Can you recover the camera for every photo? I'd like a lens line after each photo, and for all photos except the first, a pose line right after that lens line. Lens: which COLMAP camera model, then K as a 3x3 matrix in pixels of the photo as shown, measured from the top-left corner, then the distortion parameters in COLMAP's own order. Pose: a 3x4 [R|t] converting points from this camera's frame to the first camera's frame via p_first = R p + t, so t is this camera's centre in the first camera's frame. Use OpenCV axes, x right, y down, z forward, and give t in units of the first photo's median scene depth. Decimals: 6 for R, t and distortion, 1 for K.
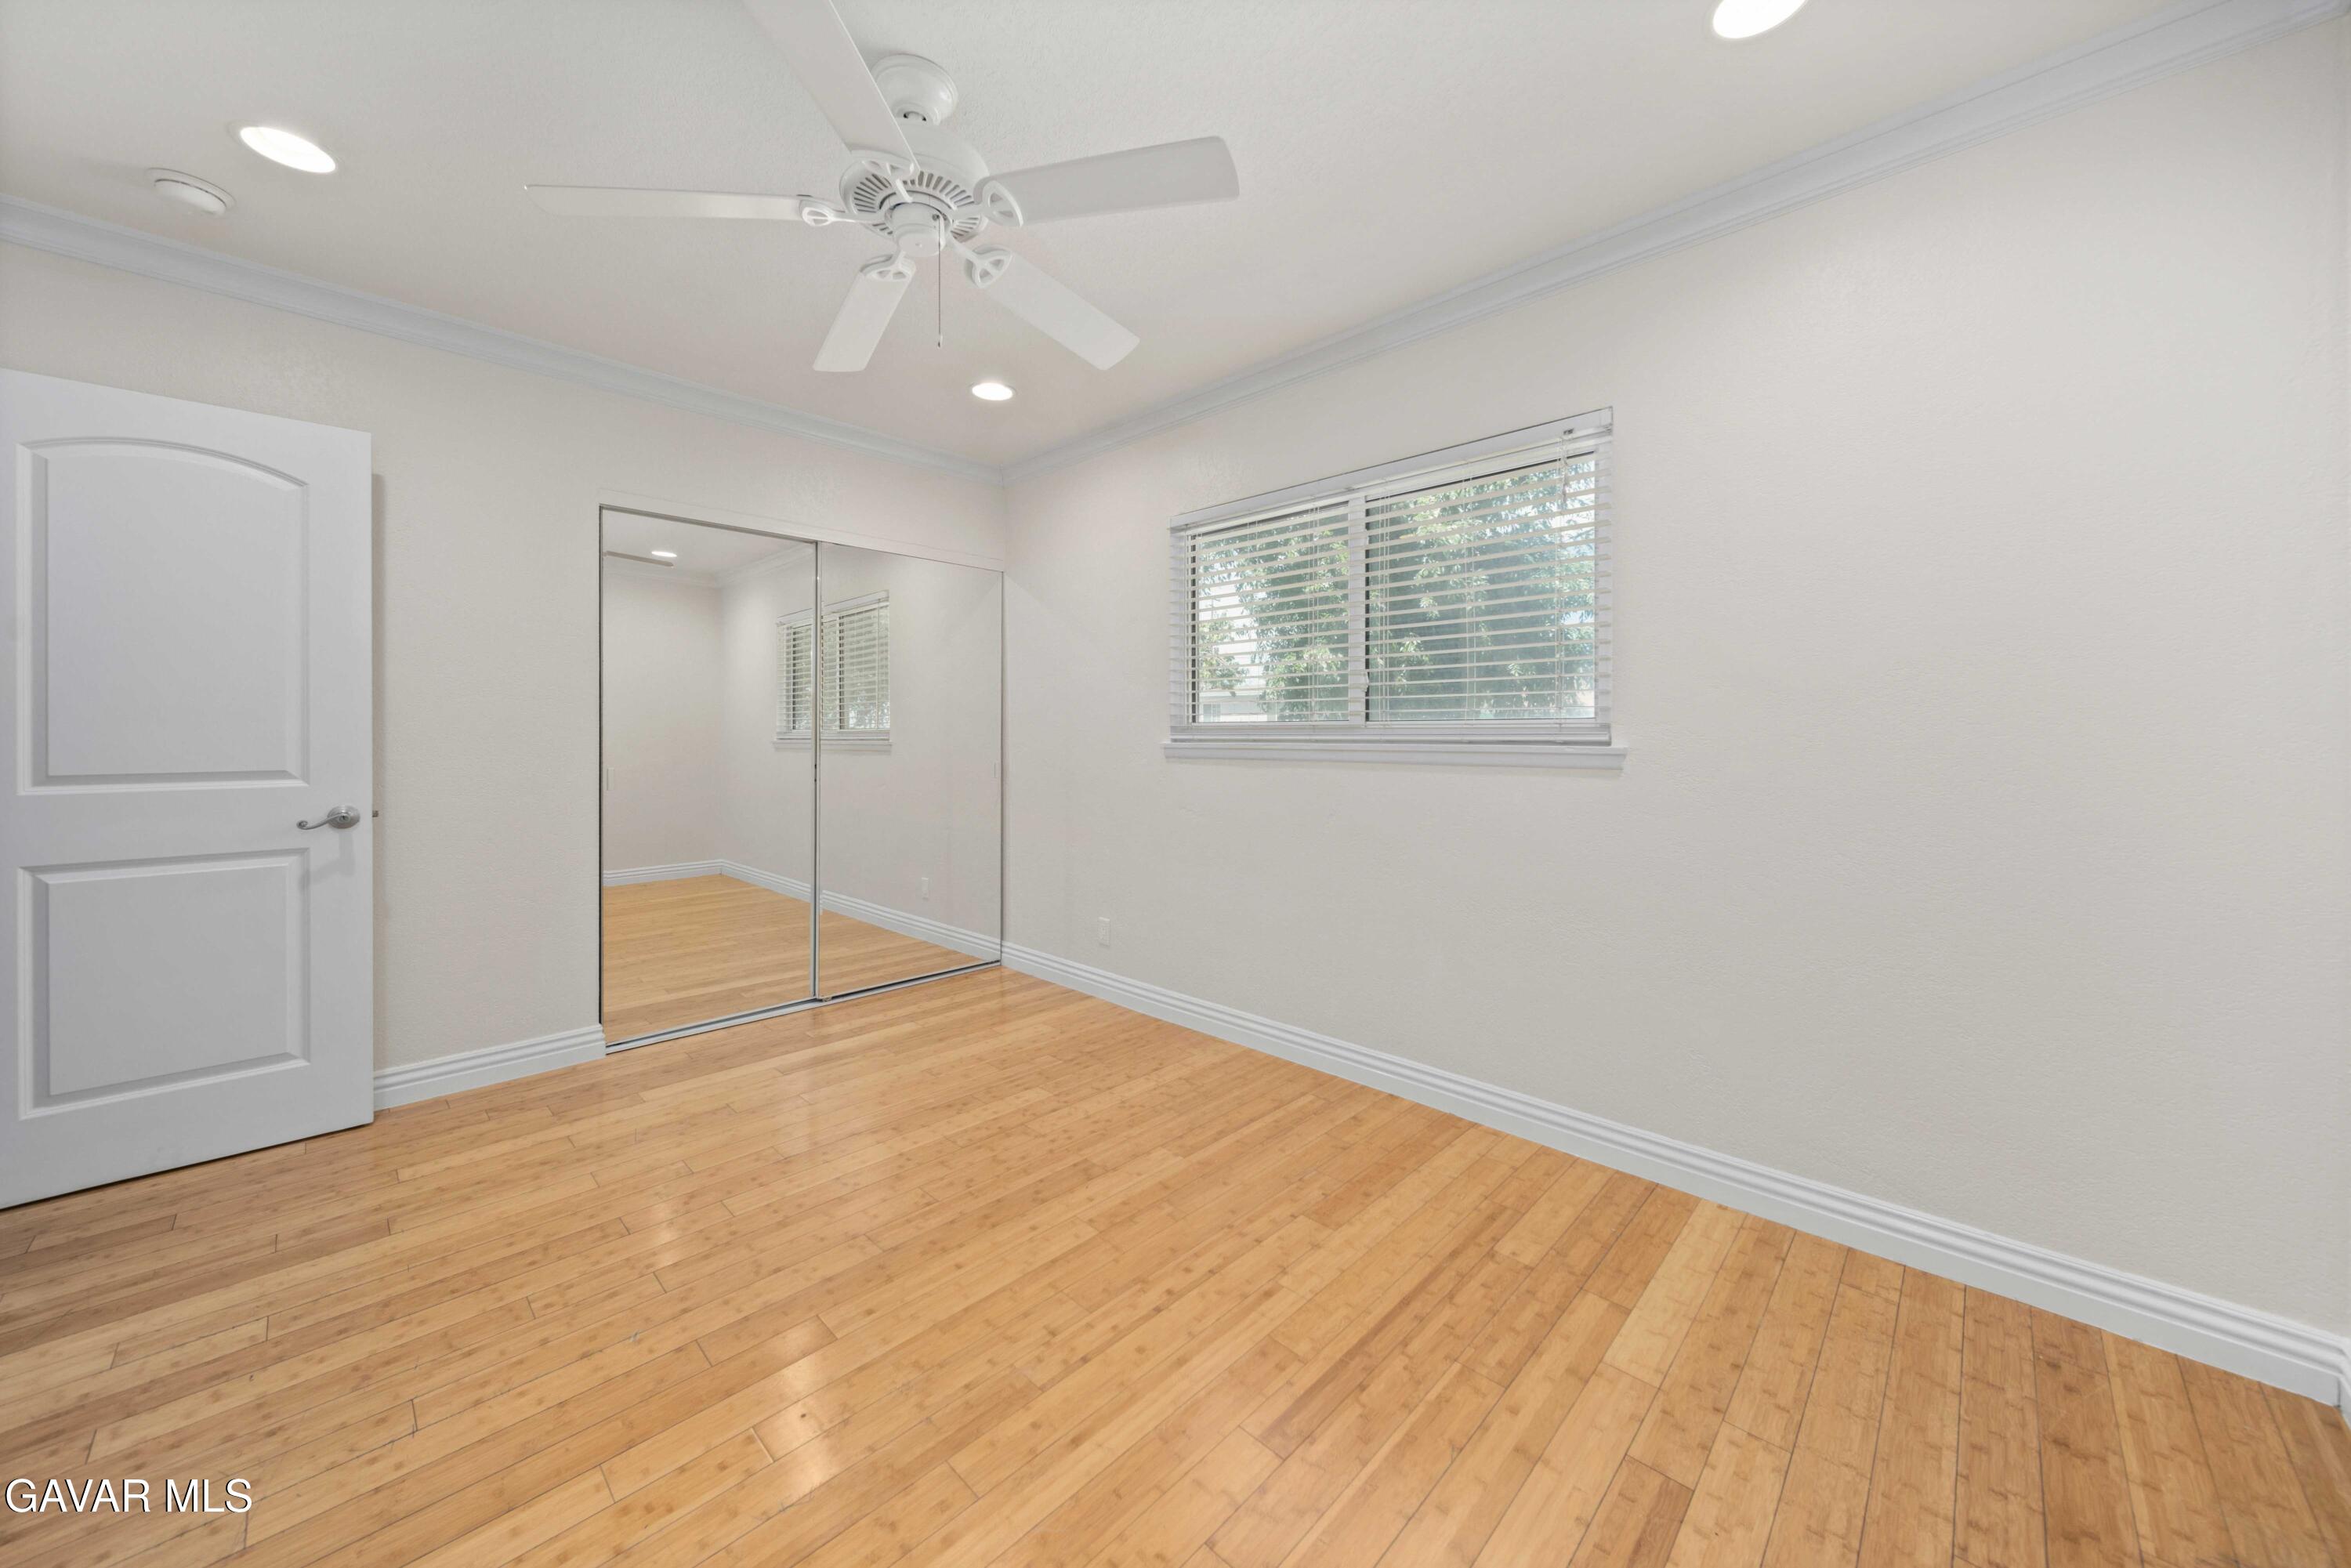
lens RADIAL K [[839.5, 0, 1169.7], [0, 839.5, 730.6], [0, 0, 1]] dist [-0.001557, -0.000986]
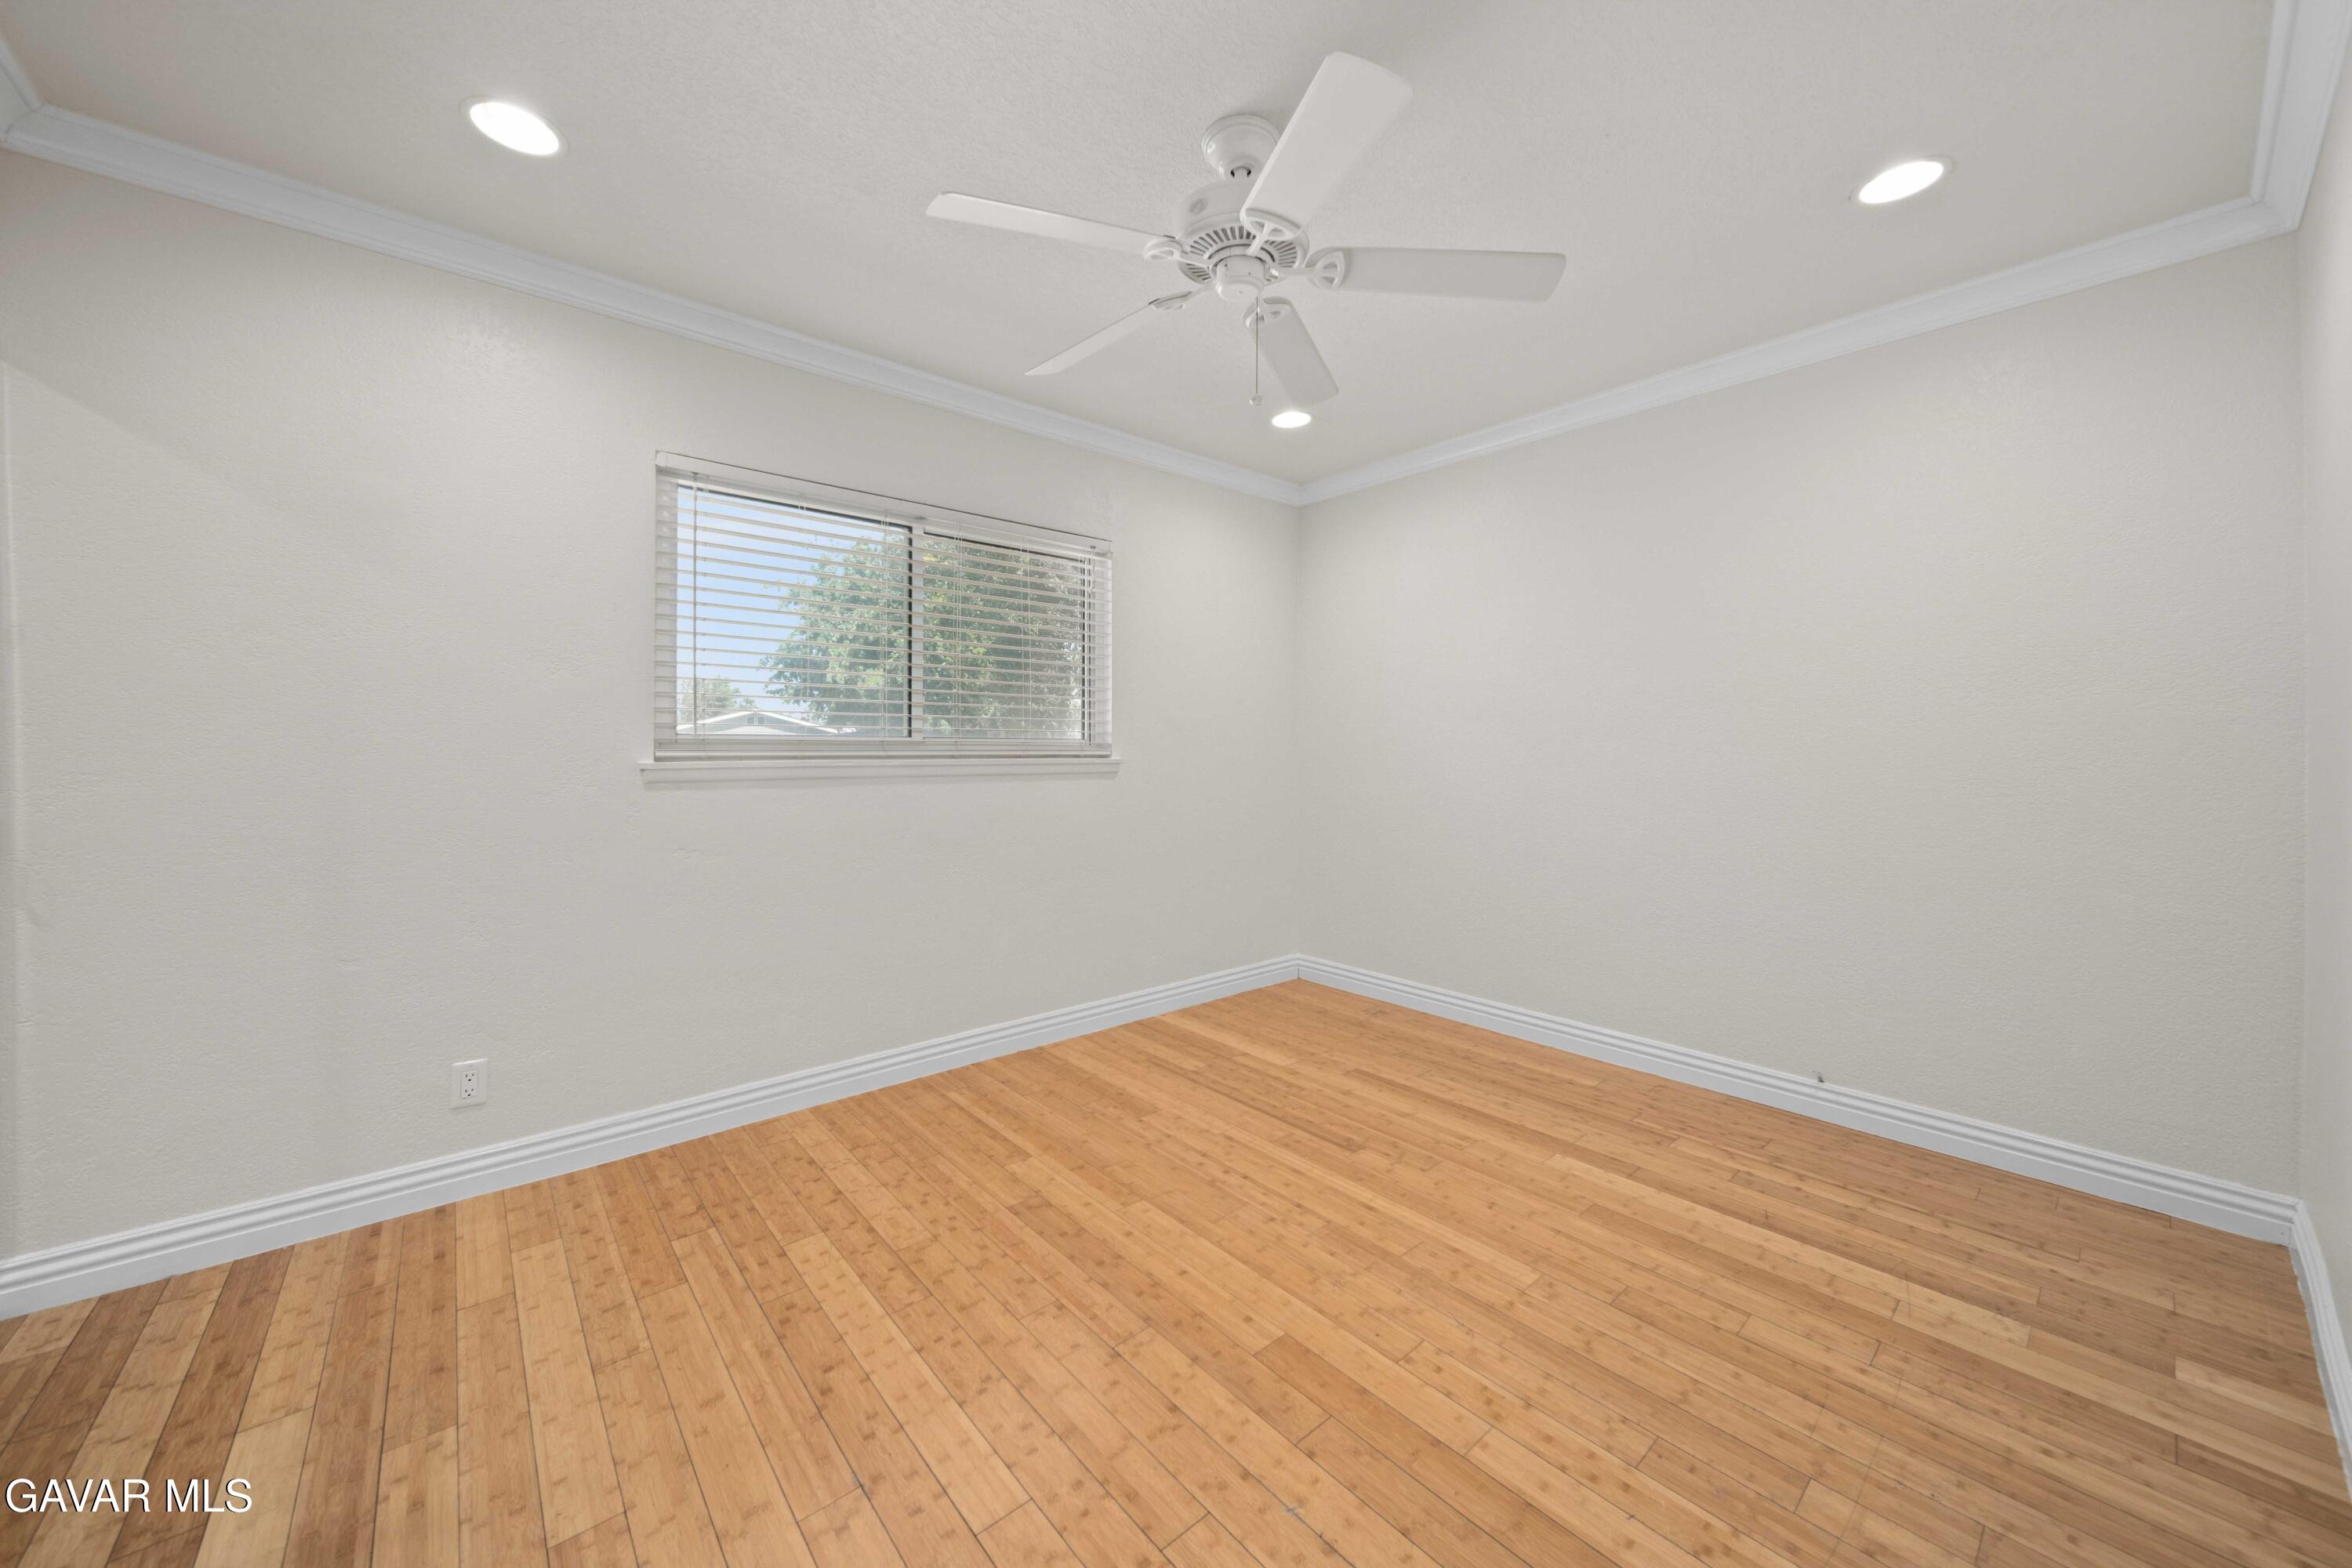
lens RADIAL K [[839.9, 0, 1176.3], [0, 839.9, 746.0], [0, 0, 1]] dist [-0.001557, -0.000986]
pose [[0.091947, 0.003433, 0.995758, -1.080978], [-0.003348, 0.999989, -0.003139, 0.000219], [-0.995758, -0.003046, 0.091958, 0.777972]]
